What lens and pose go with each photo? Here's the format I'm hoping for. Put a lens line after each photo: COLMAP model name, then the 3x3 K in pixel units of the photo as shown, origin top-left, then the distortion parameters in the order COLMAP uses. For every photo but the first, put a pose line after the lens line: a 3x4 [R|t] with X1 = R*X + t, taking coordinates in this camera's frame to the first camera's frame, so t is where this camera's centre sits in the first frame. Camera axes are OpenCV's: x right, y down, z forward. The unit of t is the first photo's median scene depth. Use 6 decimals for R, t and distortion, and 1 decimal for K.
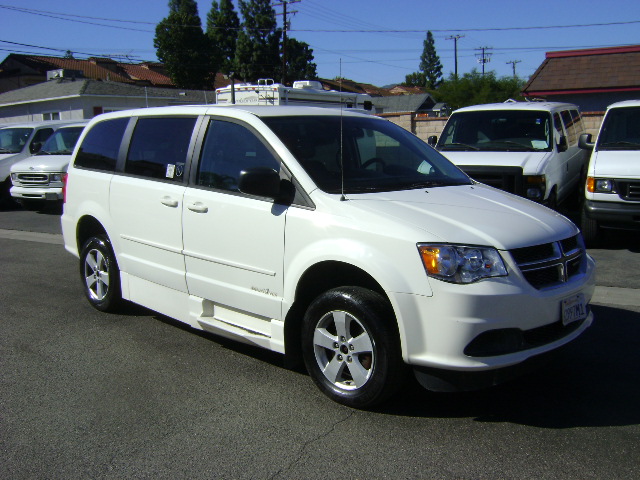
lens RADIAL K [[670.2, 0, 320.5], [0, 670.2, 235.3], [0, 0, 1]] dist [-0.110872, 0.000000]
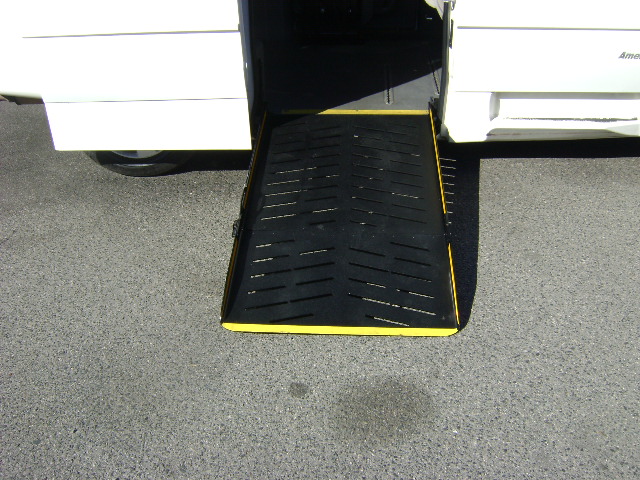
lens RADIAL K [[670.2, 0, 321.8], [0, 670.2, 240.9], [0, 0, 1]] dist [-0.110872, 0.000000]
pose [[0.750196, -0.368760, 0.548837, -0.666153], [0.136167, 0.898411, 0.417512, -0.059836], [-0.647043, -0.238483, 0.724197, 0.597194]]
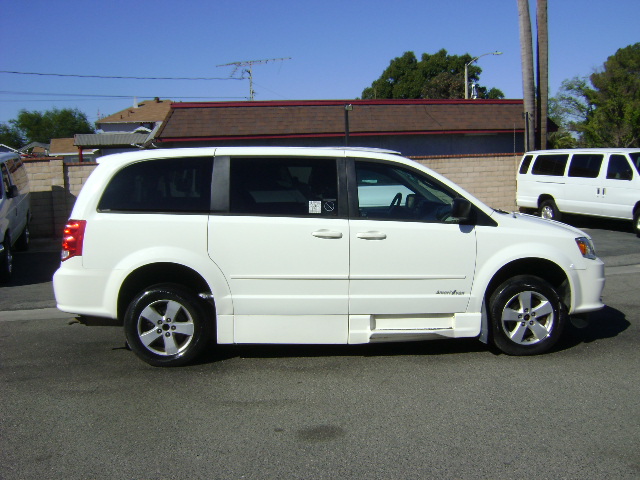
lens RADIAL K [[670.2, 0, 321.9], [0, 670.2, 243.0], [0, 0, 1]] dist [-0.110872, 0.000000]
pose [[0.664921, -0.077946, 0.742835, -1.050540], [0.118963, 0.992896, -0.002301, -0.034664], [-0.737379, 0.089899, 0.669470, 0.261443]]
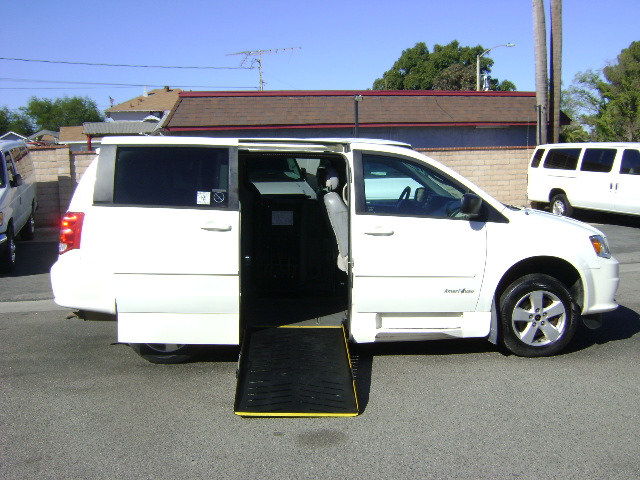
lens RADIAL K [[670.2, 0, 322.8], [0, 670.2, 242.1], [0, 0, 1]] dist [-0.110872, 0.000000]
pose [[0.675079, -0.079472, 0.733453, -1.018677], [0.107343, 0.994182, 0.008923, -0.041515], [-0.729895, 0.072708, 0.679682, 0.279780]]
